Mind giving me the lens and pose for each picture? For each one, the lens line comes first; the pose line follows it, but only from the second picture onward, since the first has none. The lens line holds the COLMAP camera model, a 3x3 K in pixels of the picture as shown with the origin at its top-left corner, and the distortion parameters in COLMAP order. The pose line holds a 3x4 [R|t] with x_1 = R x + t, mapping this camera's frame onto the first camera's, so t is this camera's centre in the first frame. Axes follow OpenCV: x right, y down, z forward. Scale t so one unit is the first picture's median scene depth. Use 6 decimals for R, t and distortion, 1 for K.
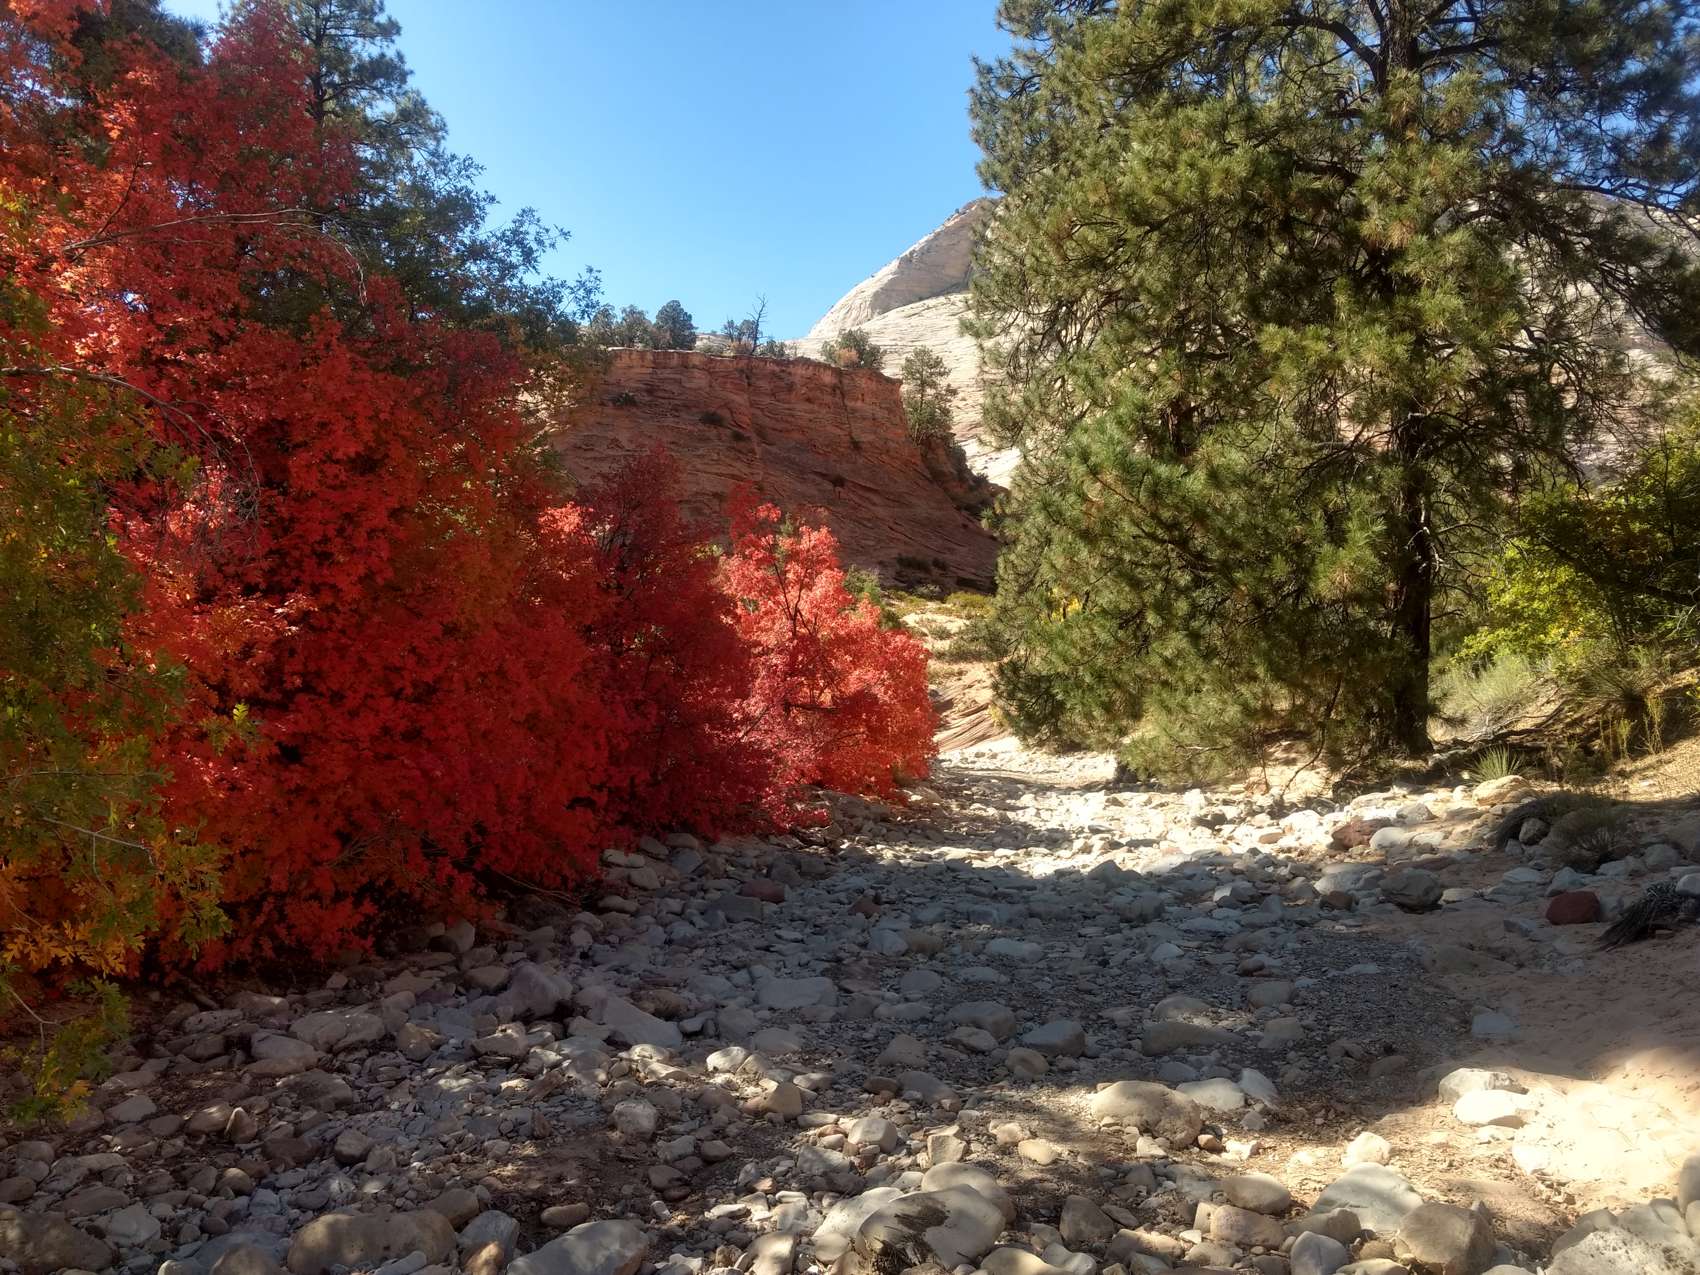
lens RADIAL K [[1343.7, 0, 859.4], [0, 1343.7, 628.6], [0, 0, 1]] dist [0.023980, 0.007859]
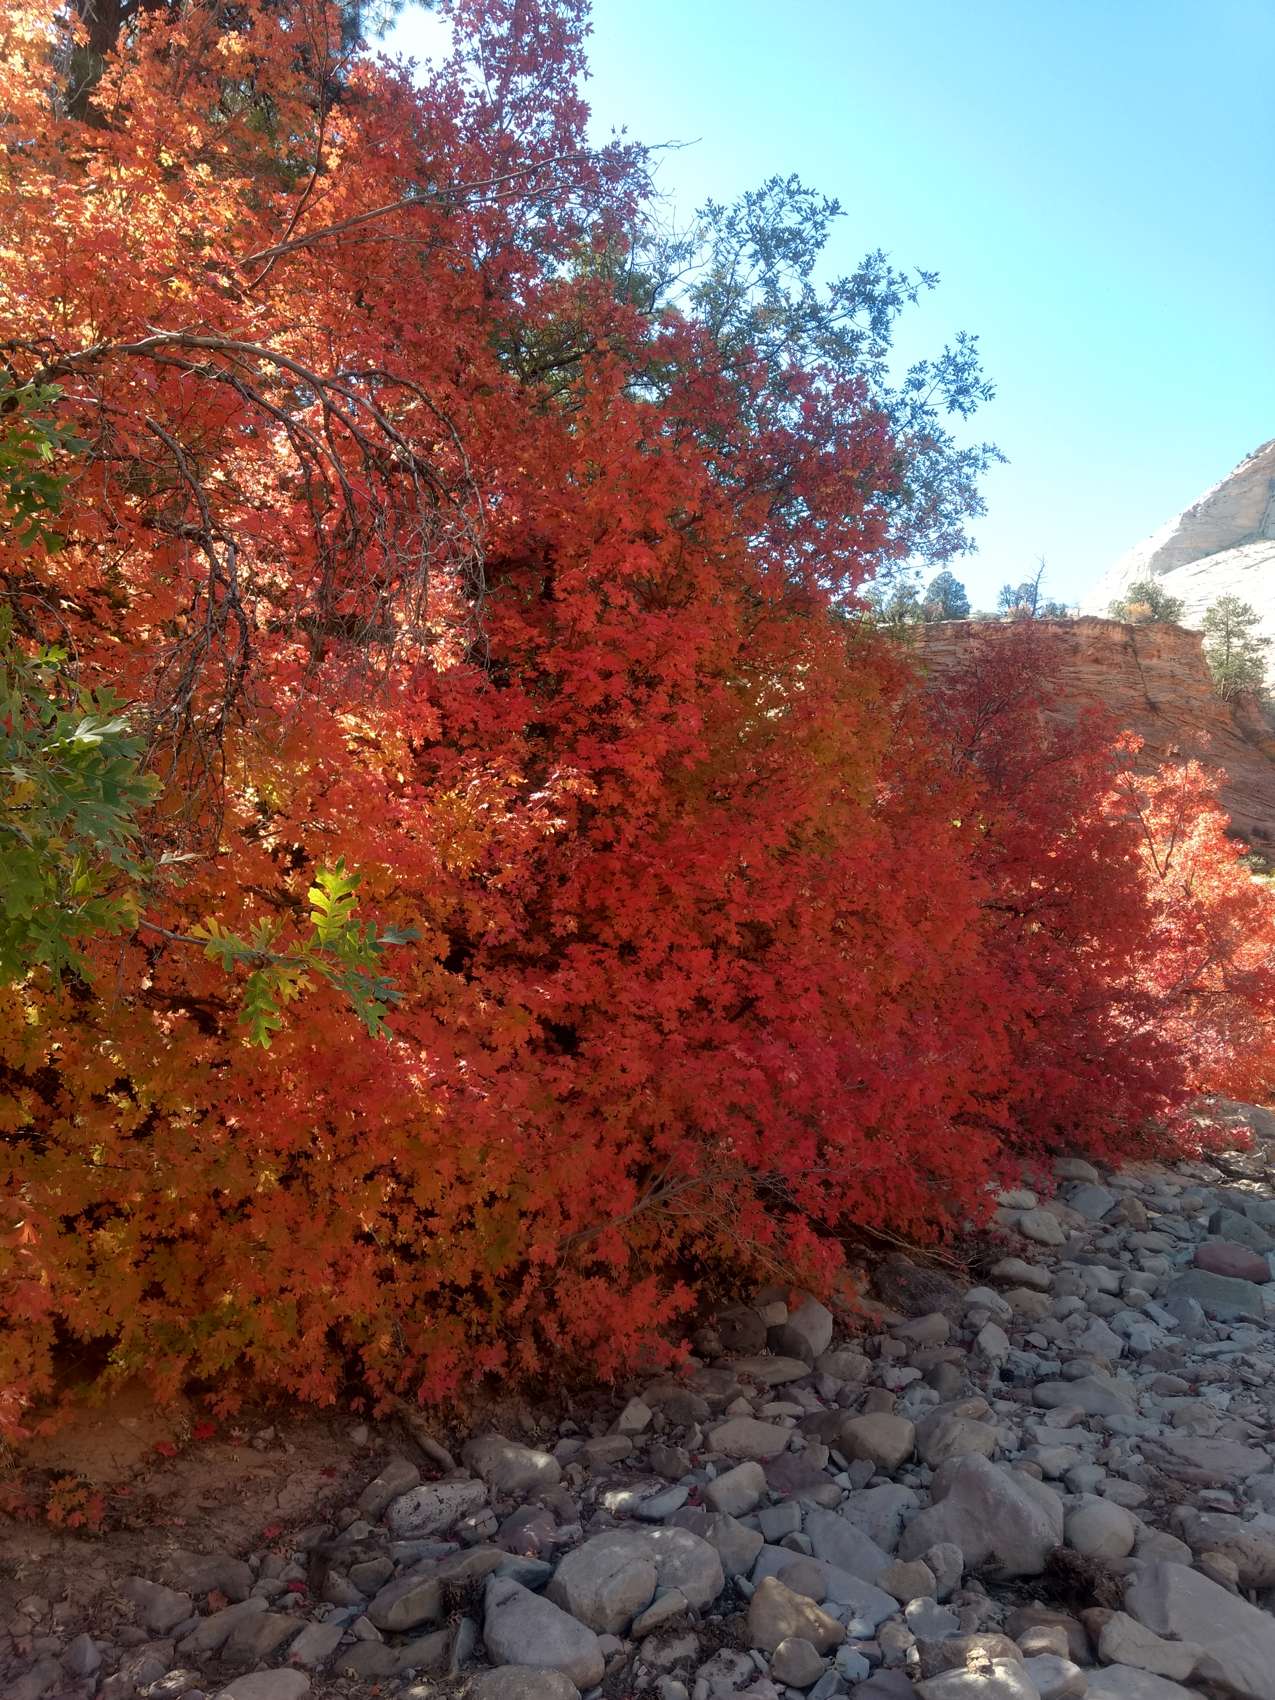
lens RADIAL K [[1343.7, 0, 647.3], [0, 1343.7, 853.9], [0, 0, 1]] dist [0.023980, 0.007859]
pose [[0.938362, -0.029117, -0.344424, -0.033694], [0.013235, 0.998742, -0.048374, 0.007777], [0.345400, 0.040834, 0.937567, 0.086182]]
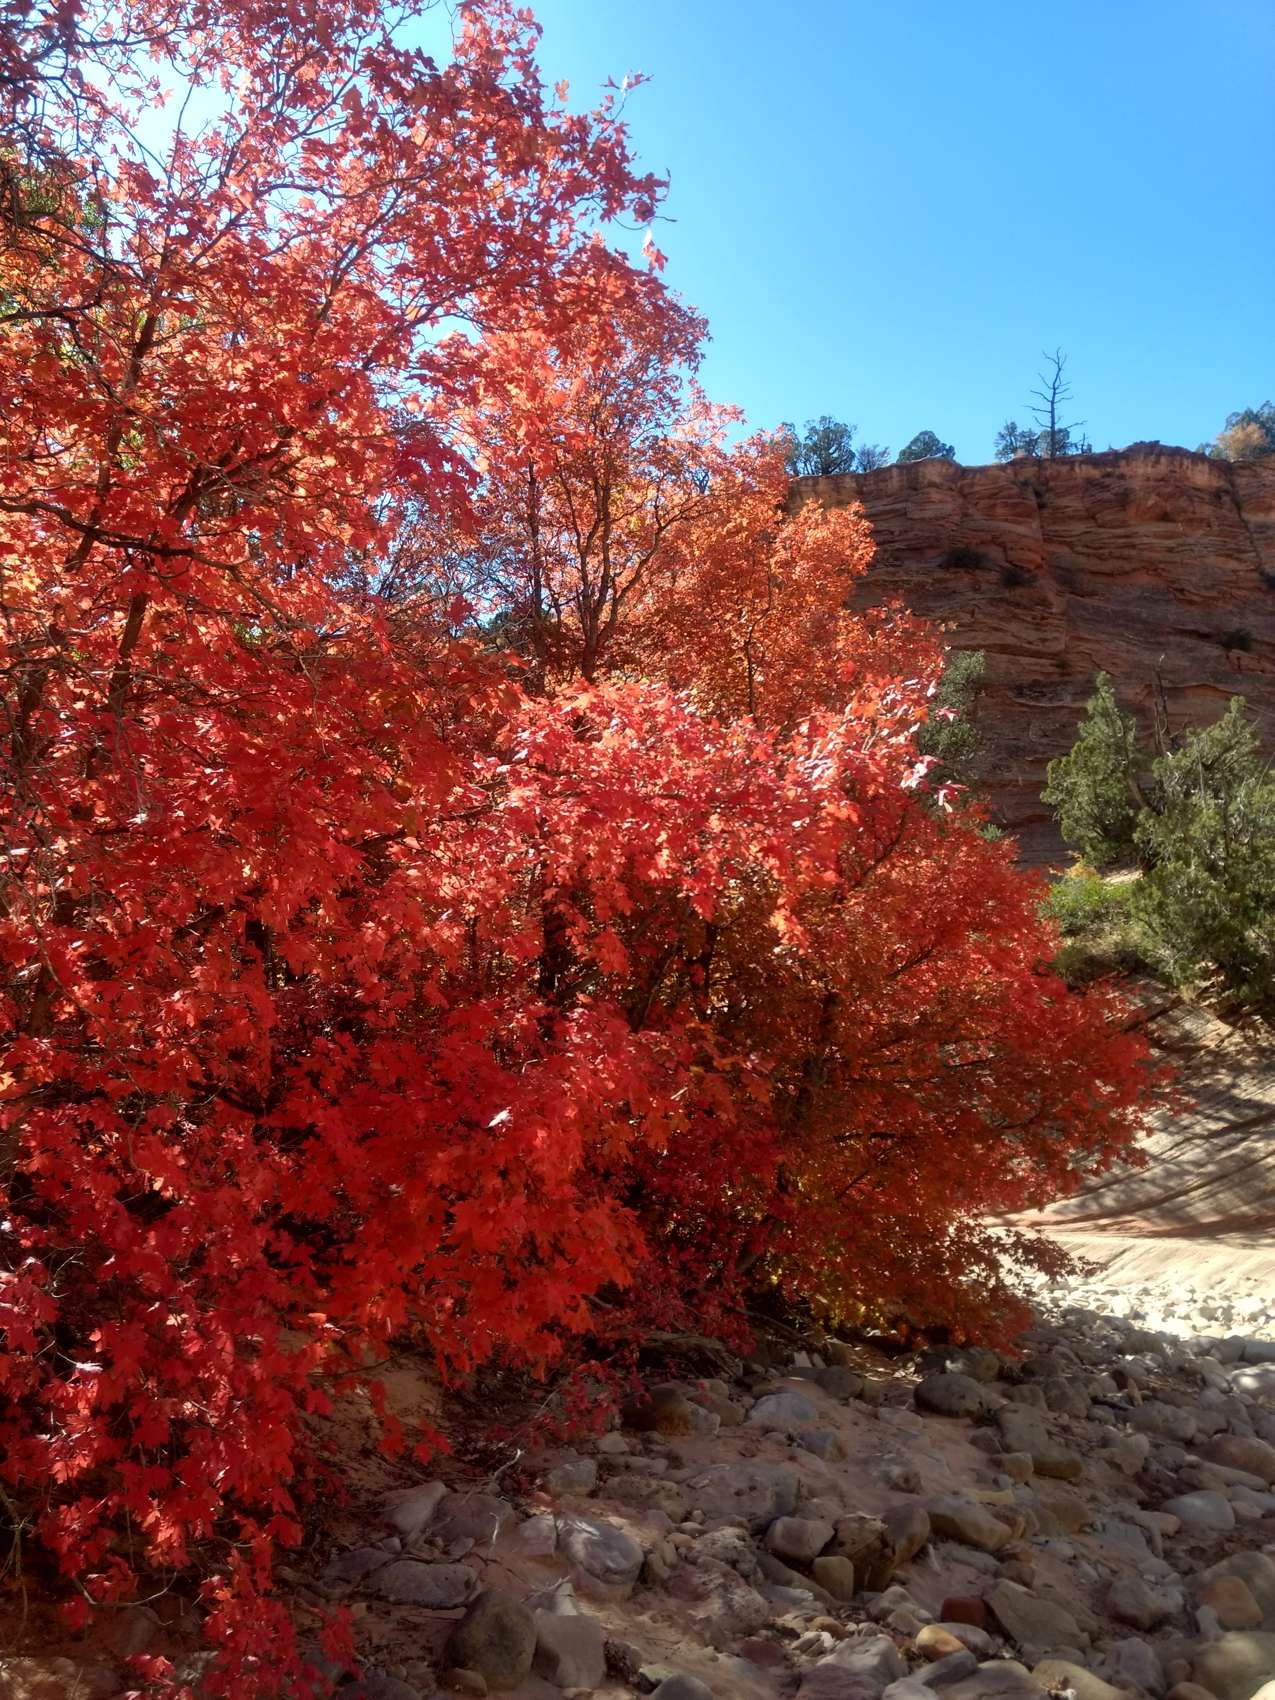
lens RADIAL K [[1343.7, 0, 636.5], [0, 1343.7, 847.0], [0, 0, 1]] dist [0.023980, 0.007859]
pose [[0.878365, -0.108015, -0.465627, 0.038886], [0.045091, 0.988513, -0.144252, 0.078139], [0.475860, 0.105710, 0.873145, 1.237775]]
